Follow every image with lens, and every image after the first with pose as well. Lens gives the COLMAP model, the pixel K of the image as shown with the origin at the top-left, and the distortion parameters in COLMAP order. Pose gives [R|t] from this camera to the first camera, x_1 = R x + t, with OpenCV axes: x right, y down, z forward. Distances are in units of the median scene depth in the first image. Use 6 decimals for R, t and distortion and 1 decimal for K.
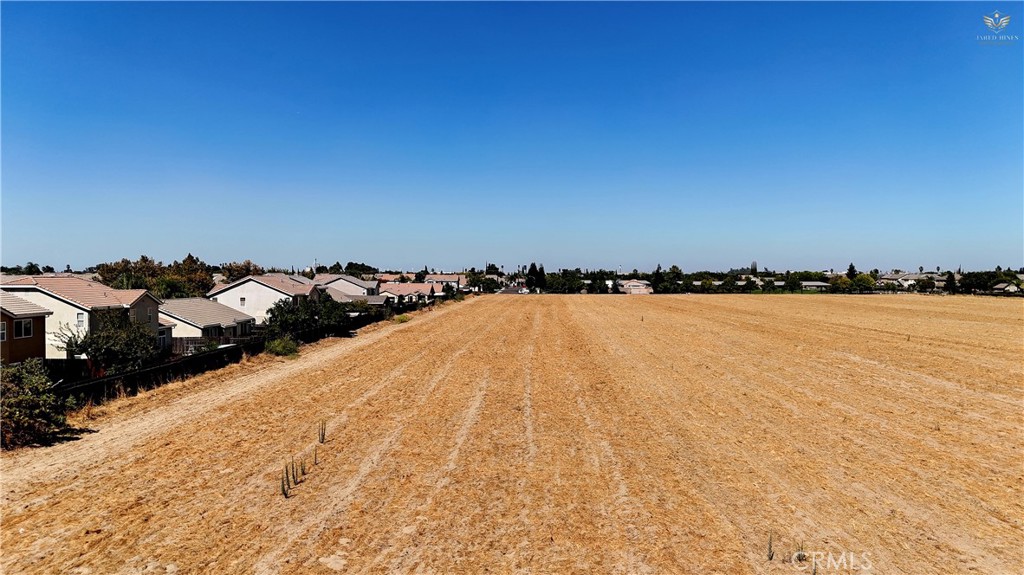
lens RADIAL K [[753.4, 0, 510.2], [0, 753.4, 287.2], [0, 0, 1]] dist [0.072180, -0.068385]
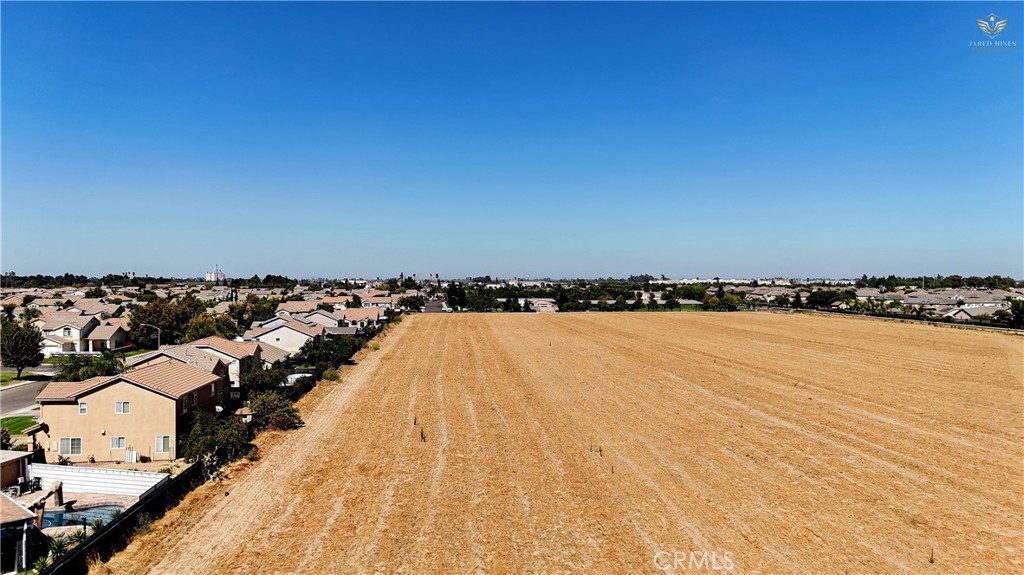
lens RADIAL K [[753.4, 0, 510.2], [0, 753.4, 287.2], [0, 0, 1]] dist [0.072180, -0.068385]
pose [[0.992534, -0.001560, 0.121956, -0.028243], [0.002245, 0.999982, -0.005479, -0.023466], [-0.121945, 0.005712, 0.992520, -0.154310]]
